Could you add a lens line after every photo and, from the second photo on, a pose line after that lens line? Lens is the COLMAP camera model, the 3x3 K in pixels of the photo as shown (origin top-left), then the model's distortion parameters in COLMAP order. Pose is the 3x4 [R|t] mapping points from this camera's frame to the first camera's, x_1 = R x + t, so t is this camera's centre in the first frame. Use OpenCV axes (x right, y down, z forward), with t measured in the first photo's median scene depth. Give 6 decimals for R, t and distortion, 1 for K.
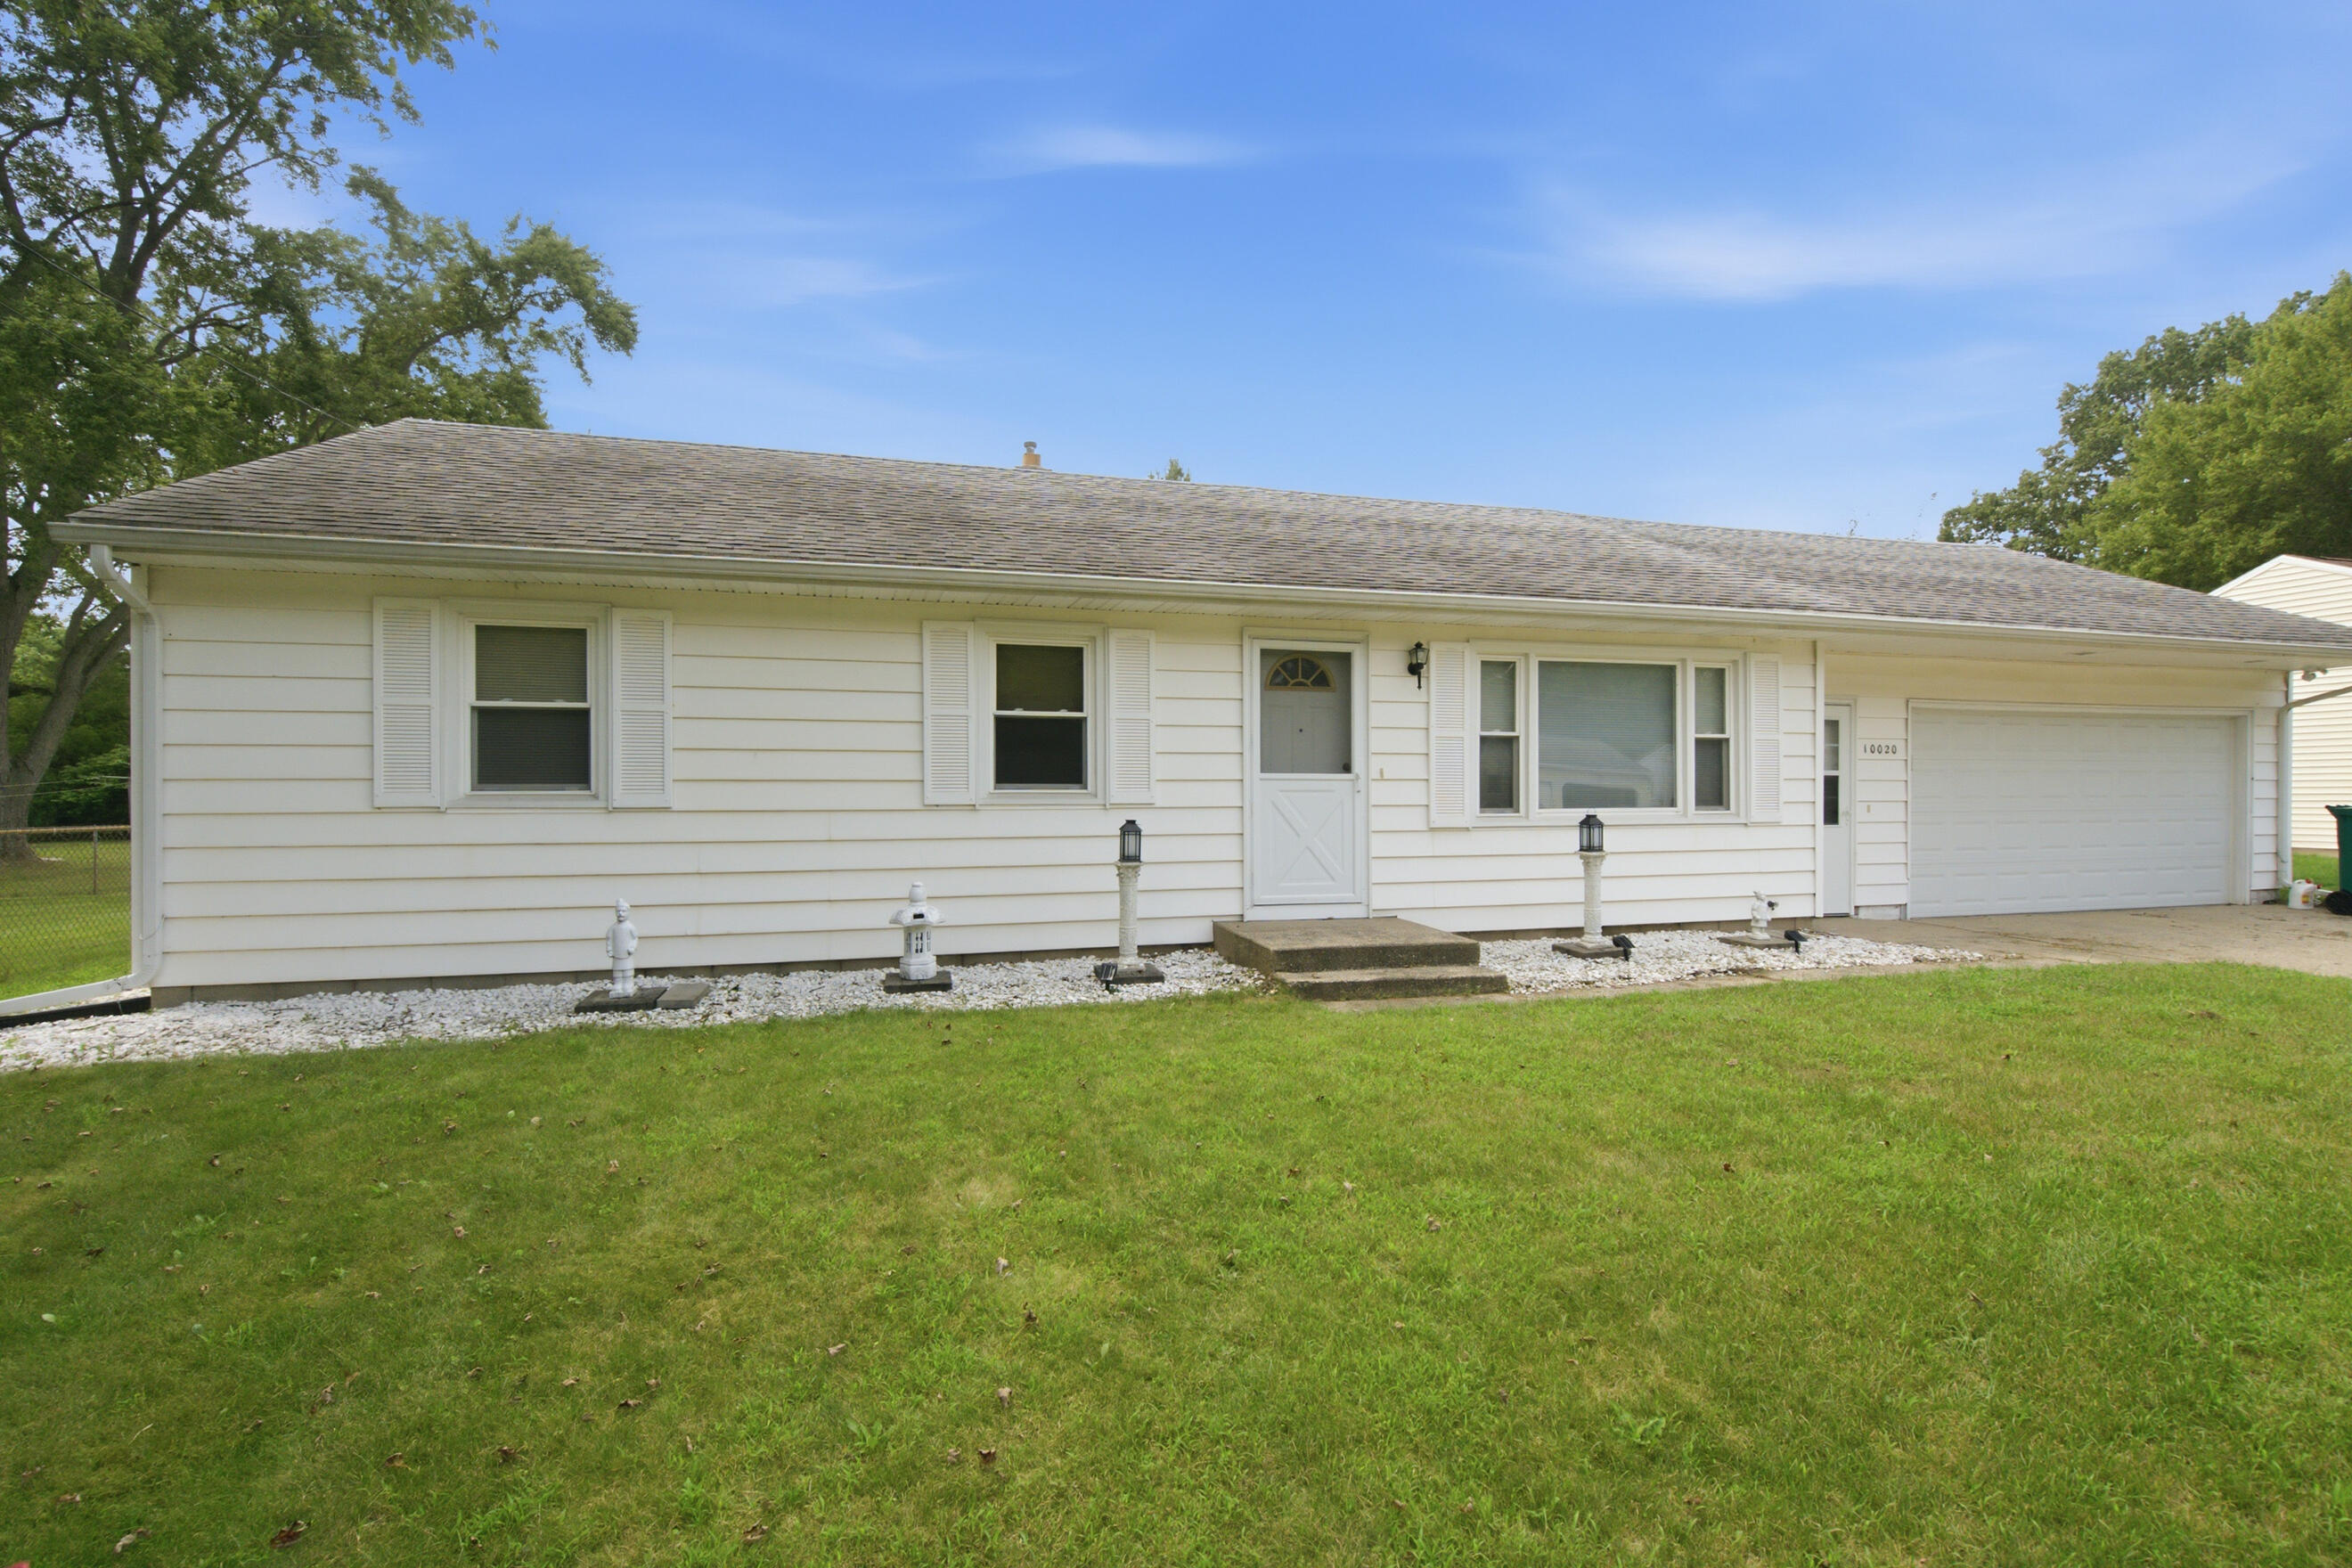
lens RADIAL K [[1100.2, 0, 1176.0], [0, 1100.2, 784.0], [0, 0, 1]] dist [-0.001398, -0.000116]
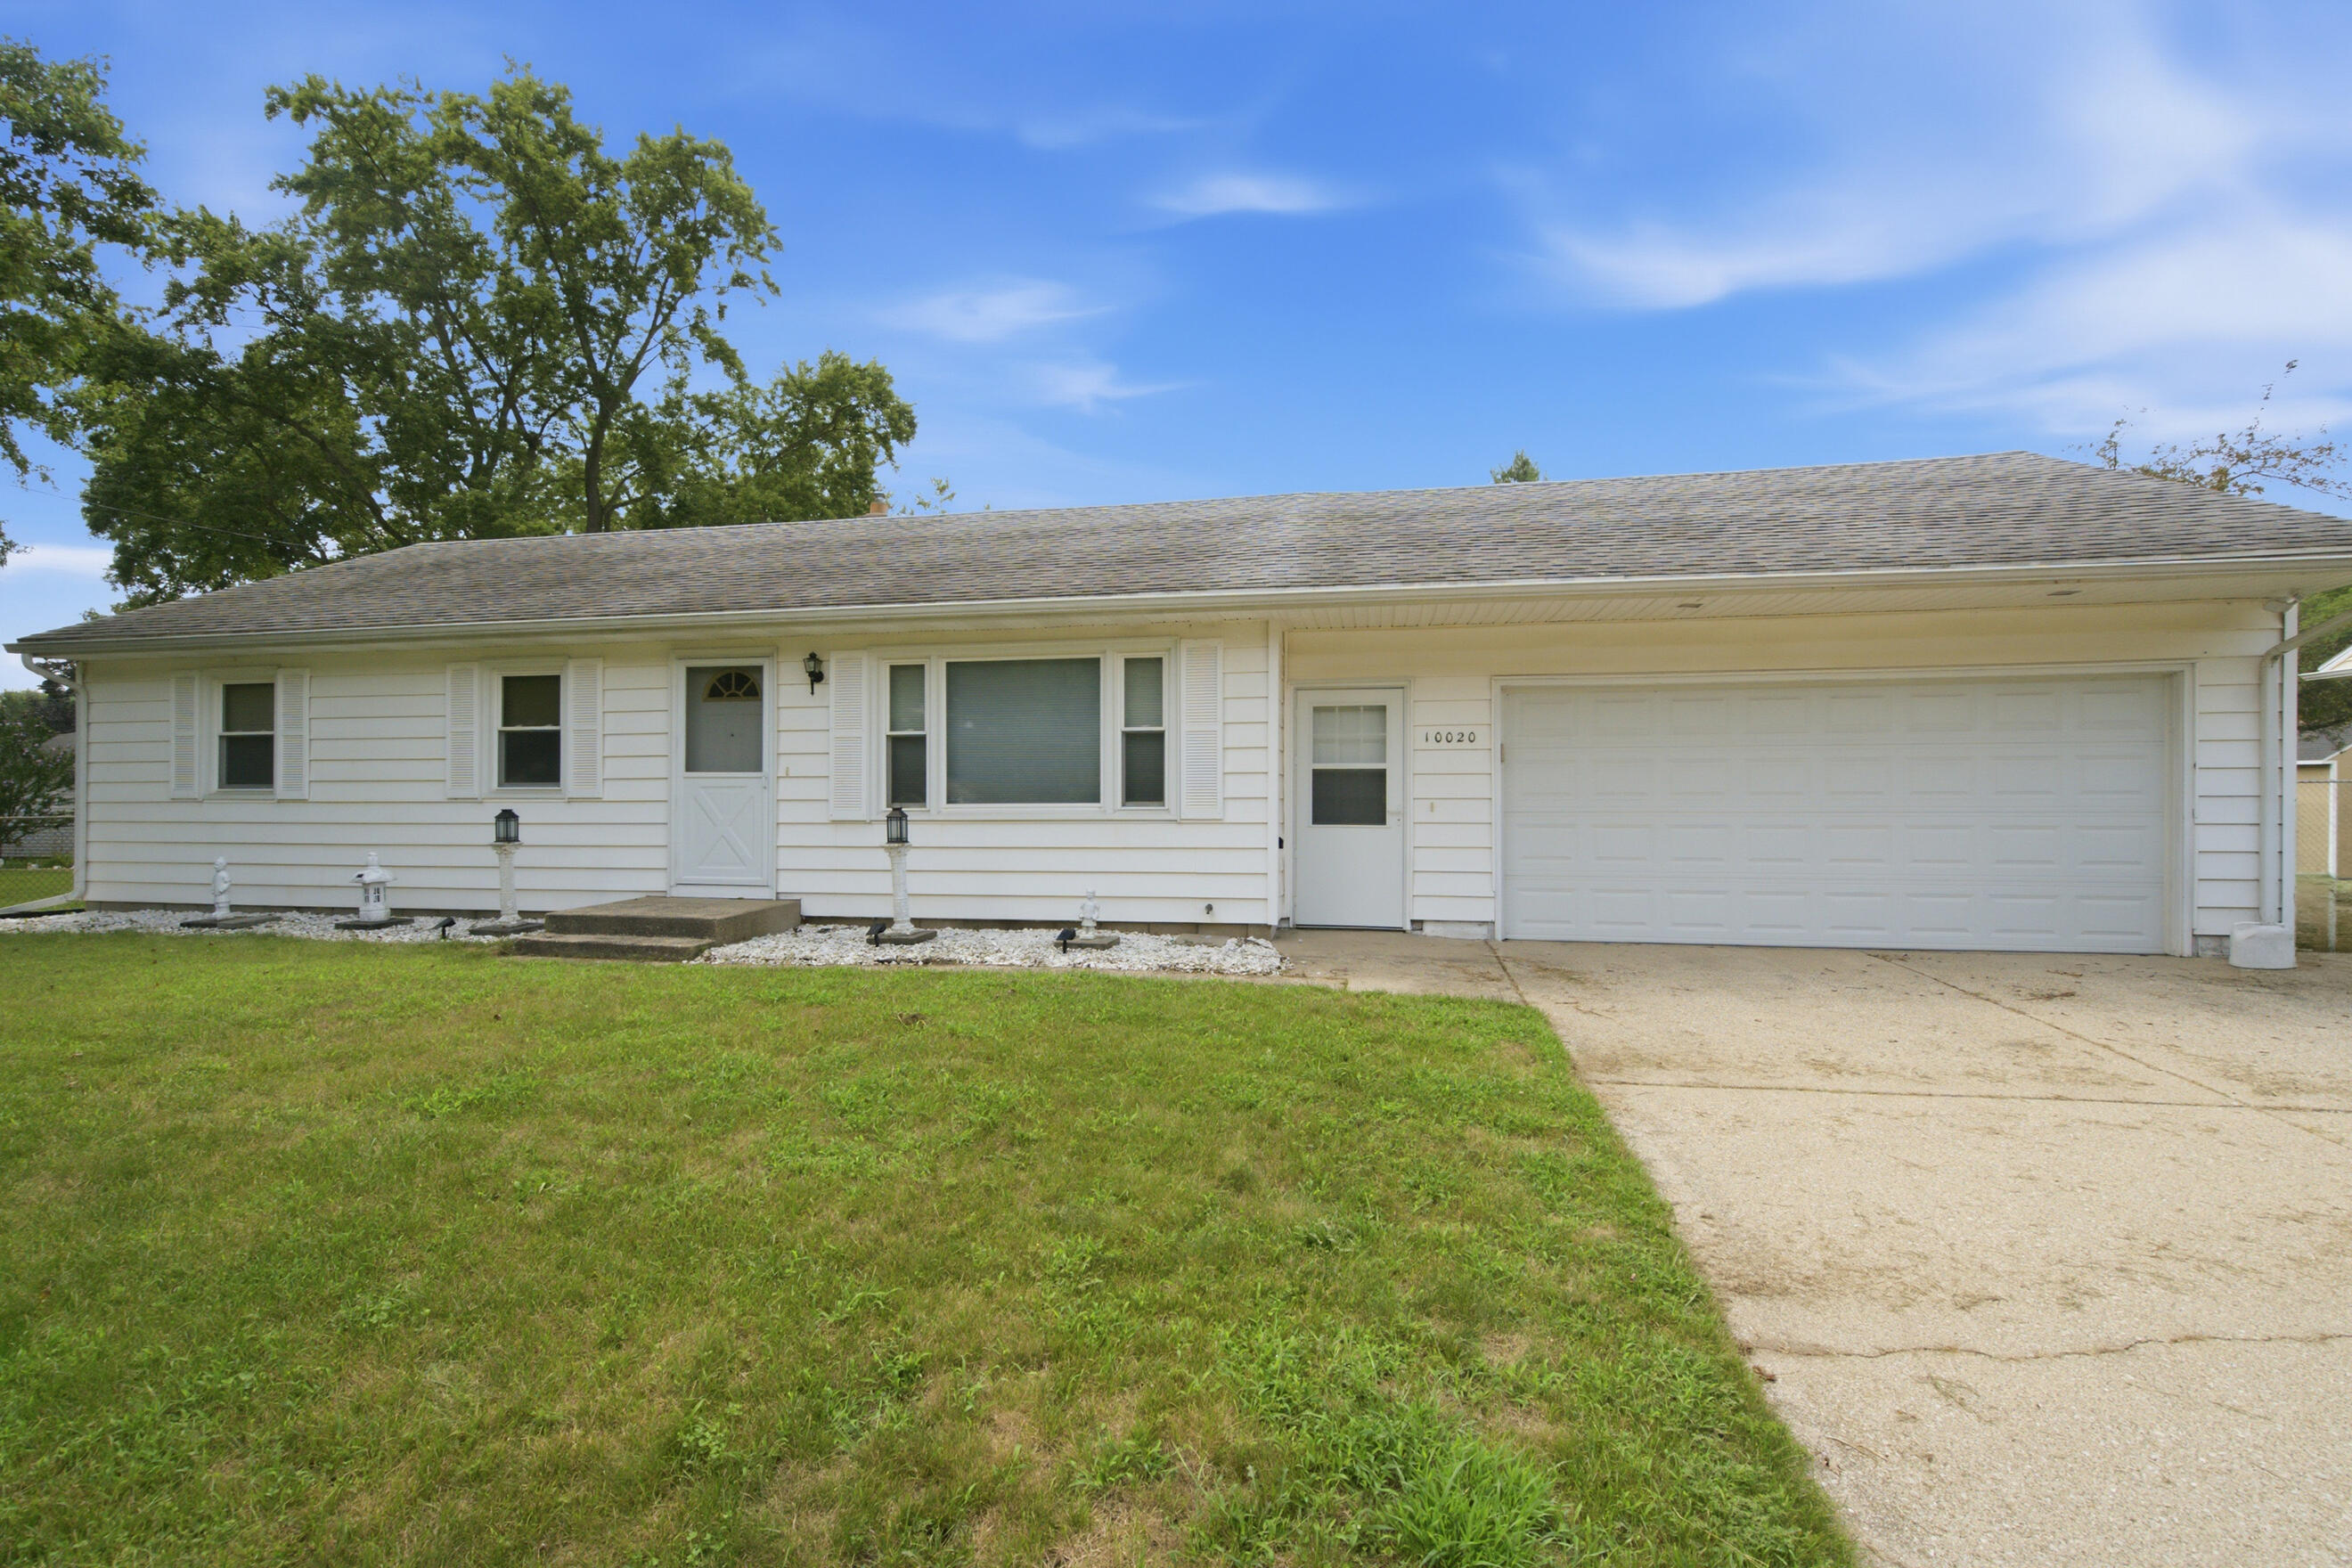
lens RADIAL K [[1073.4, 0, 1176.4], [0, 1073.4, 810.0], [0, 0, 1]] dist [-0.002401, -0.000373]
pose [[0.891165, 0.002387, -0.453673, 1.037690], [0.001952, 0.999957, 0.009096, 0.020452], [0.453675, -0.008992, 0.891122, 0.203853]]
